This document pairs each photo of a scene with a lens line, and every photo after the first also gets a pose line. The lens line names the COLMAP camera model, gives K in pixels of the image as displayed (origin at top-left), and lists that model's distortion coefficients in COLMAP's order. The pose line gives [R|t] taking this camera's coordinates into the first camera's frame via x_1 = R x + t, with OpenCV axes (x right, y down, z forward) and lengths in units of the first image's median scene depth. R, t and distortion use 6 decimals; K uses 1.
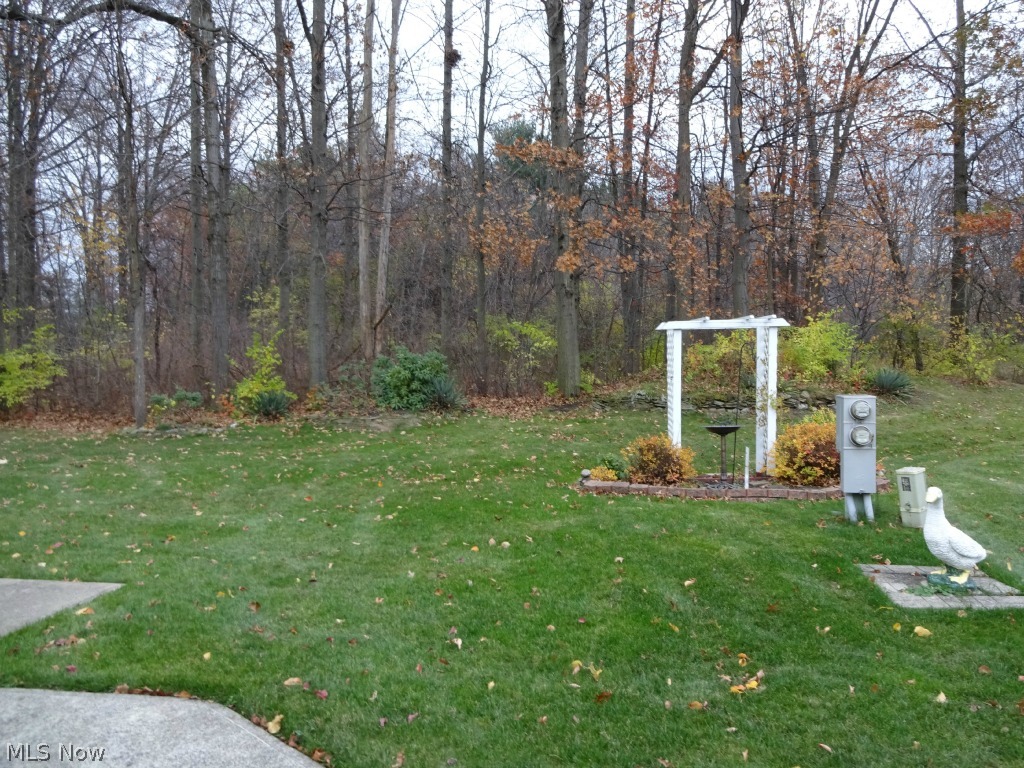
lens RADIAL K [[766.0, 0, 513.8], [0, 766.0, 385.8], [0, 0, 1]] dist [-0.004969, 0.002013]
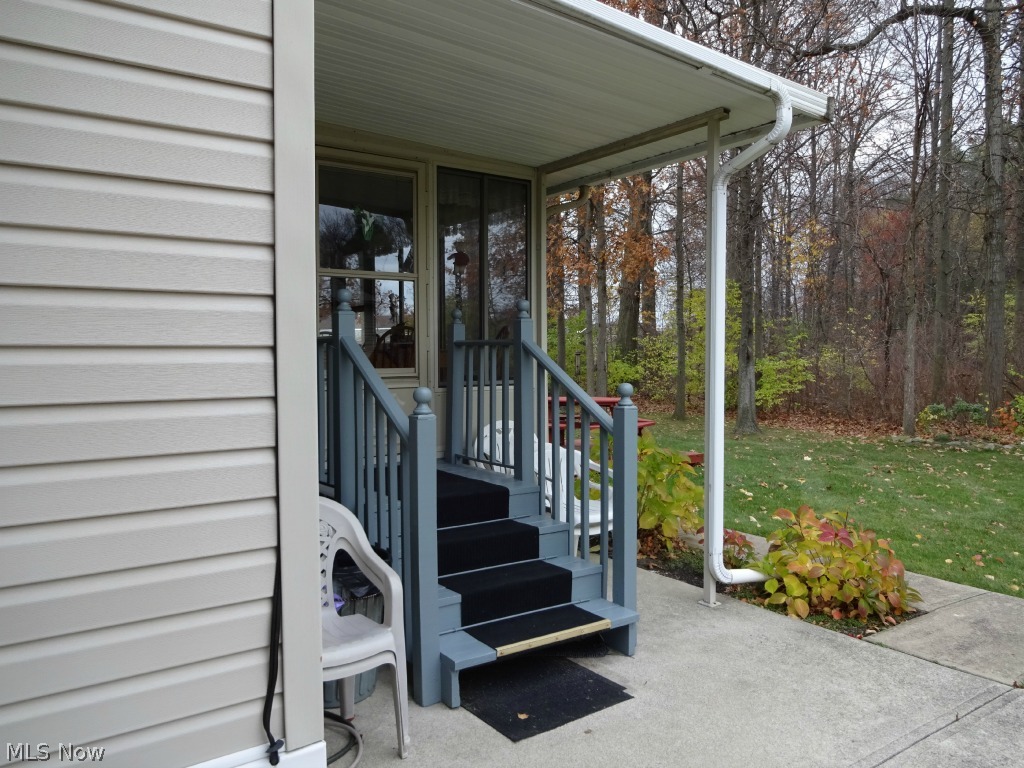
lens RADIAL K [[766.0, 0, 514.2], [0, 766.0, 382.3], [0, 0, 1]] dist [-0.004969, 0.002013]
pose [[0.678146, 0.031533, -0.734250, -0.102237], [-0.042060, 0.999107, 0.004061, 0.002028], [0.733723, 0.028128, 0.678867, -0.038338]]
